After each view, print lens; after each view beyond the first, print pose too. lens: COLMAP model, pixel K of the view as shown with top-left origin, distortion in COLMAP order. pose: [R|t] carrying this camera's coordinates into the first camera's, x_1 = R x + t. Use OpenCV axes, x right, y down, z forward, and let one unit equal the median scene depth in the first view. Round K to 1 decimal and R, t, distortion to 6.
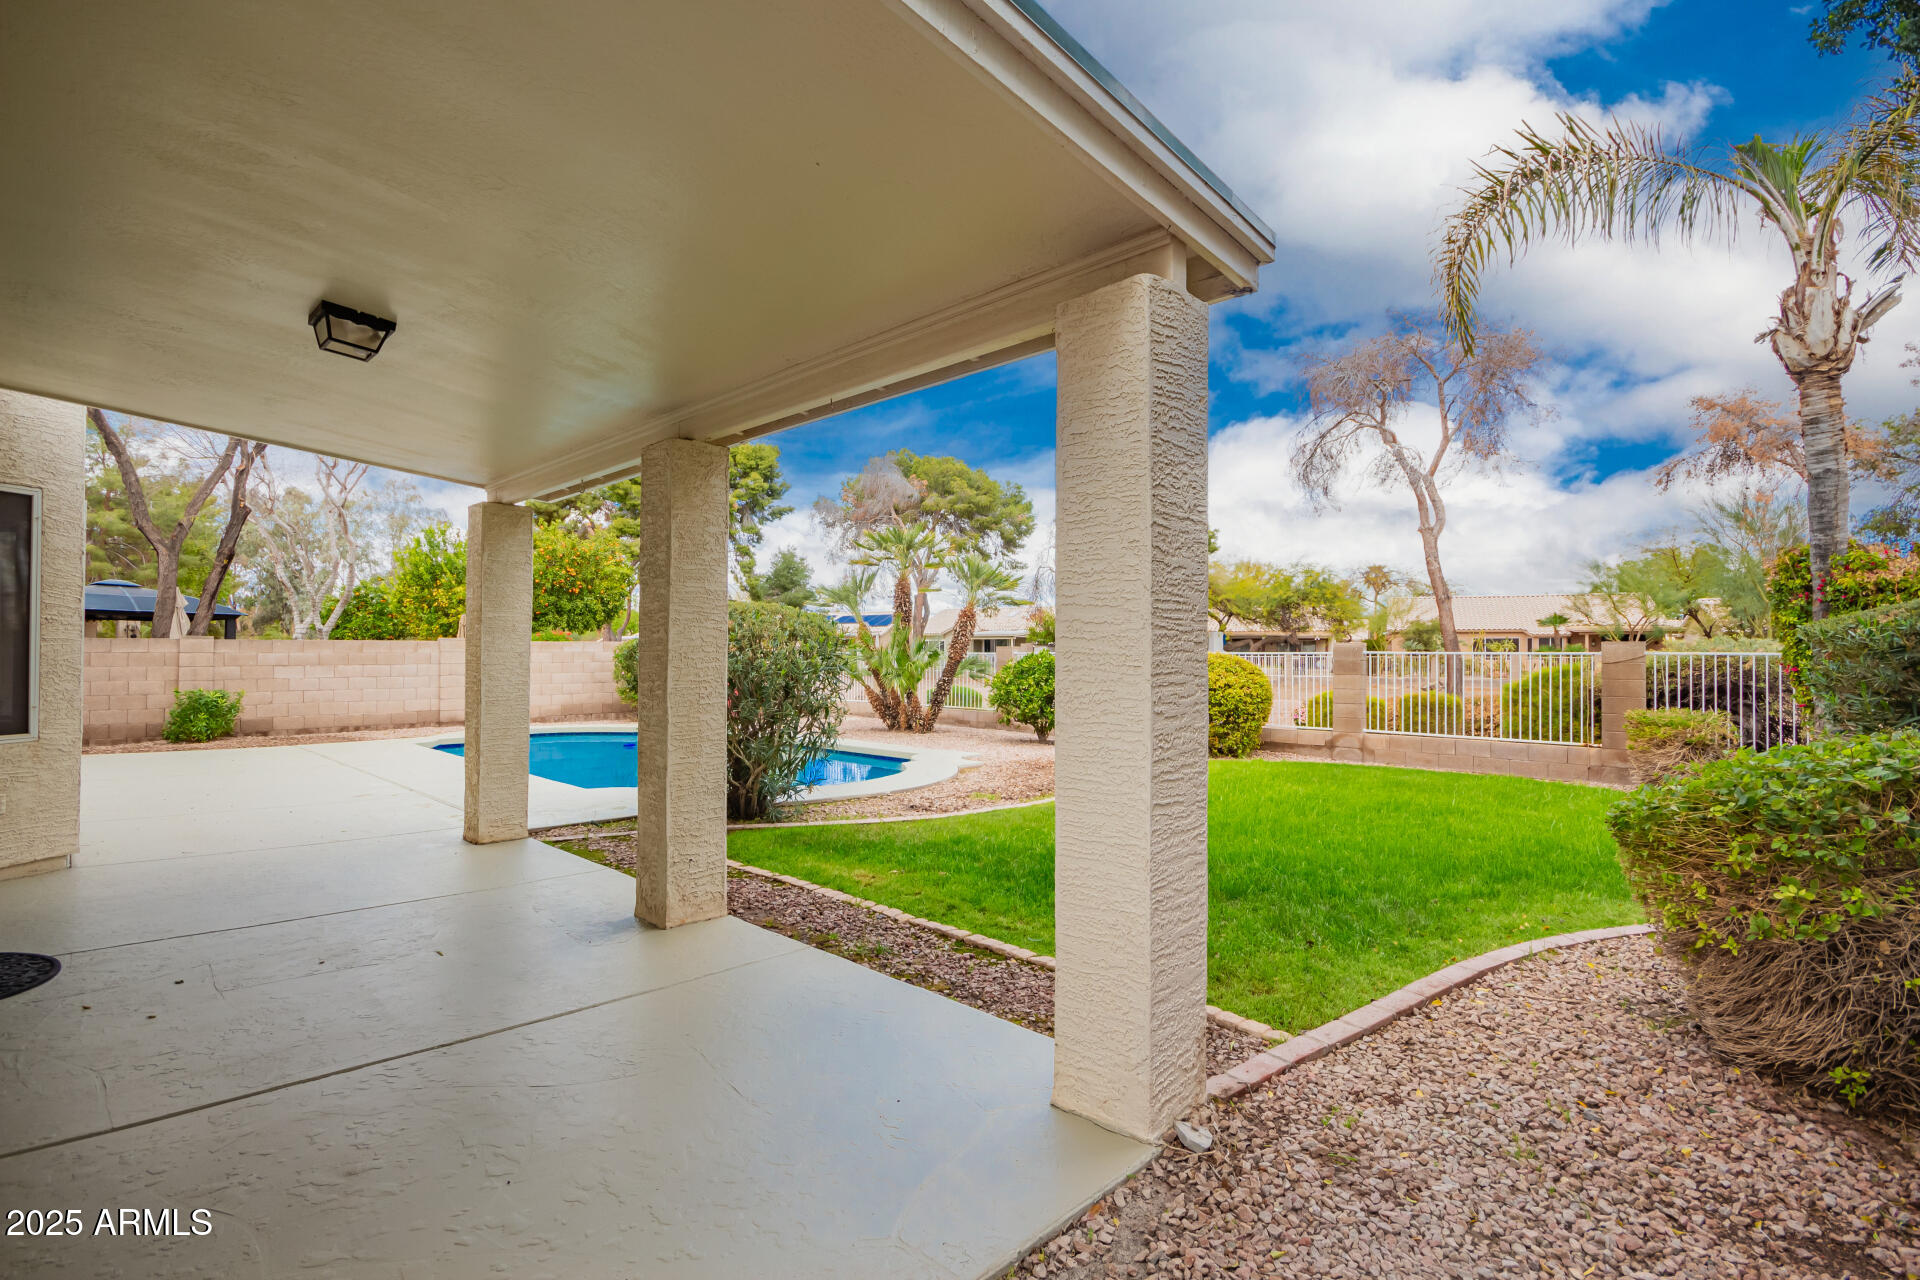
lens RADIAL K [[953.0, 0, 1003.1], [0, 953.0, 632.5], [0, 0, 1]] dist [-0.004126, -0.000246]
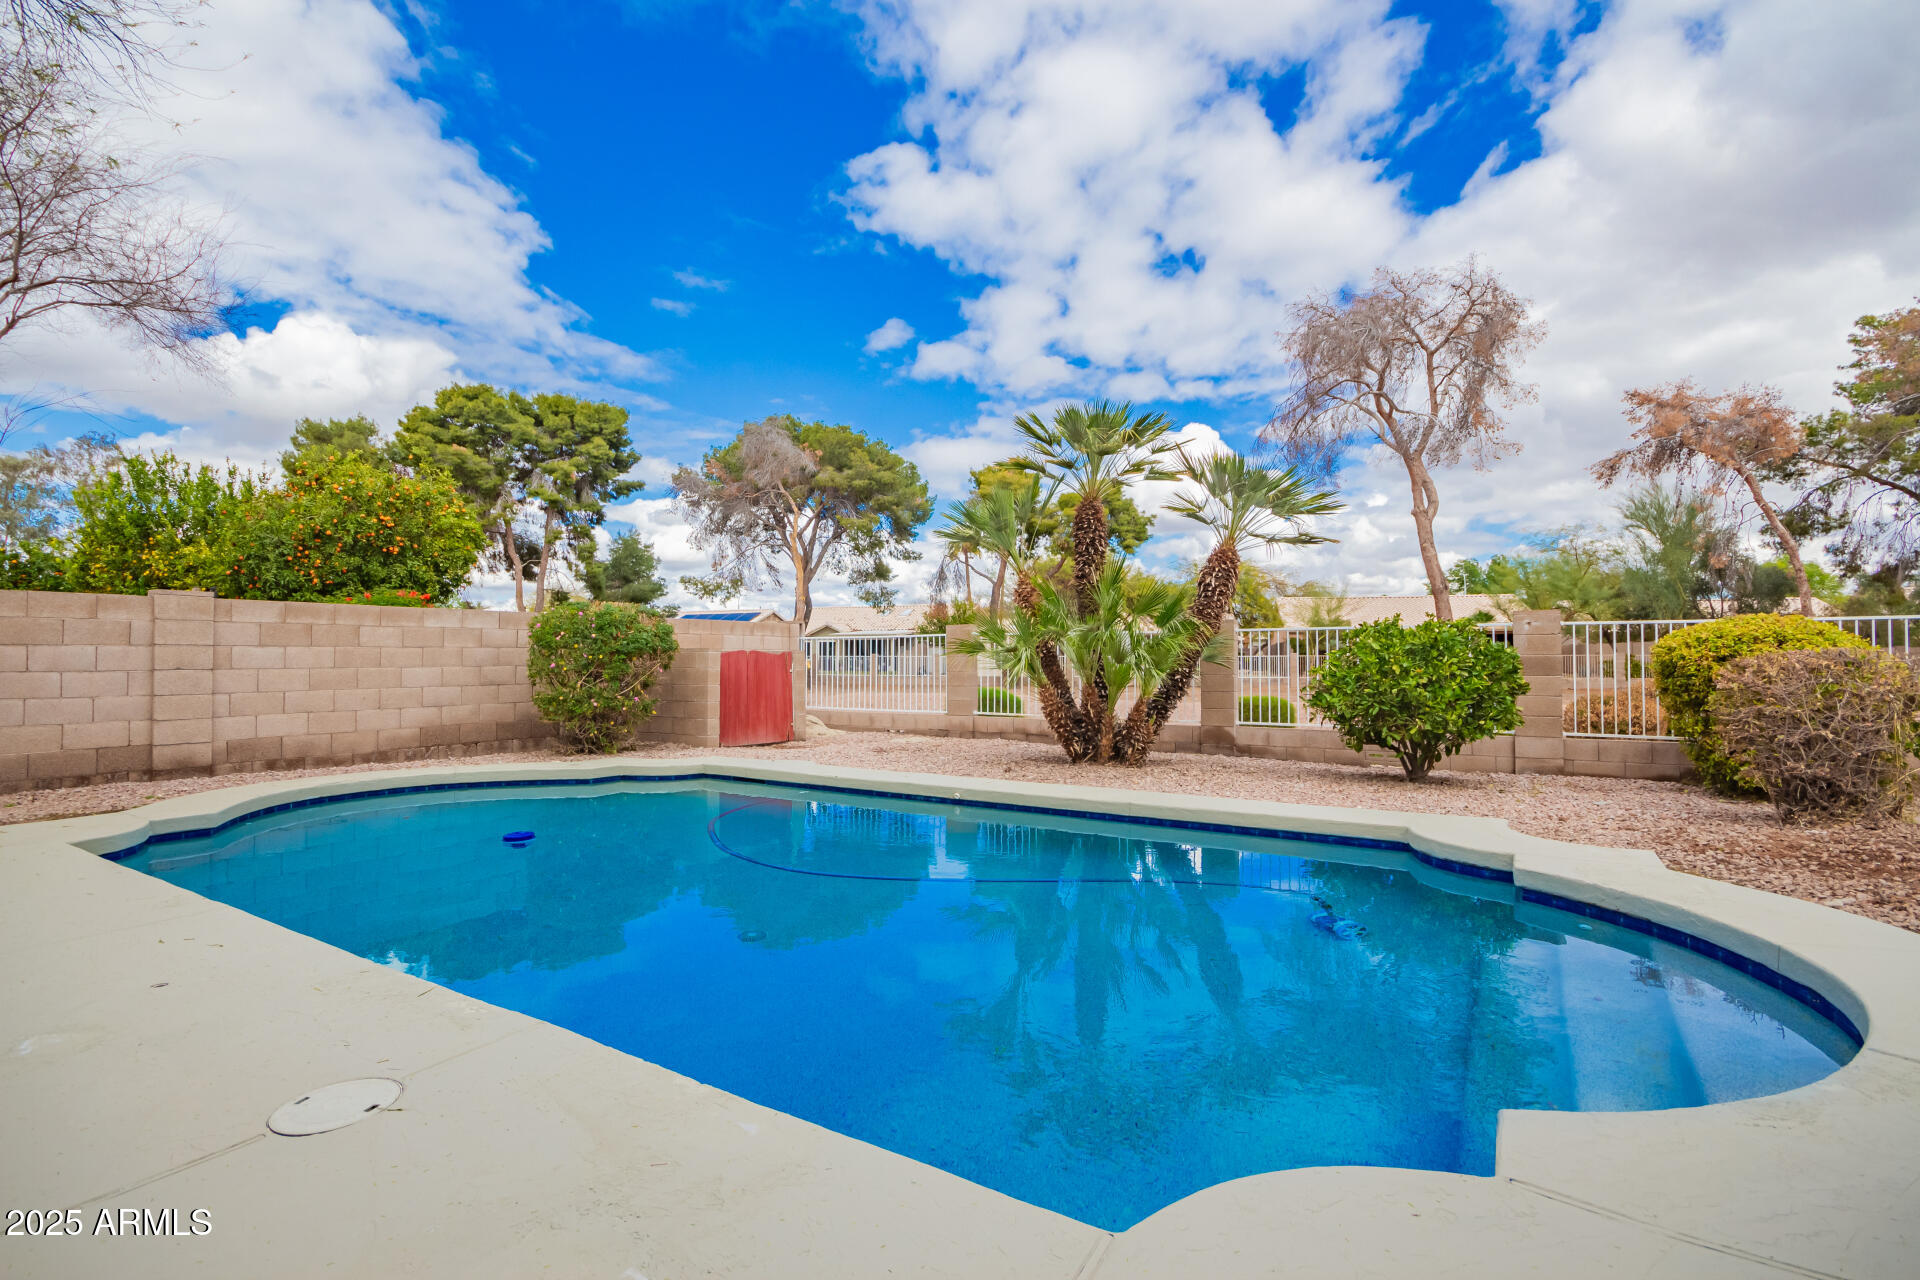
lens RADIAL K [[899.6, 0, 964.6], [0, 899.6, 634.7], [0, 0, 1]] dist [0.028347, -0.020449]
pose [[0.981170, 0.002421, 0.193129, -0.109652], [-0.000667, 0.999958, -0.009144, 0.012116], [-0.193143, 0.008843, 0.981131, 0.185429]]
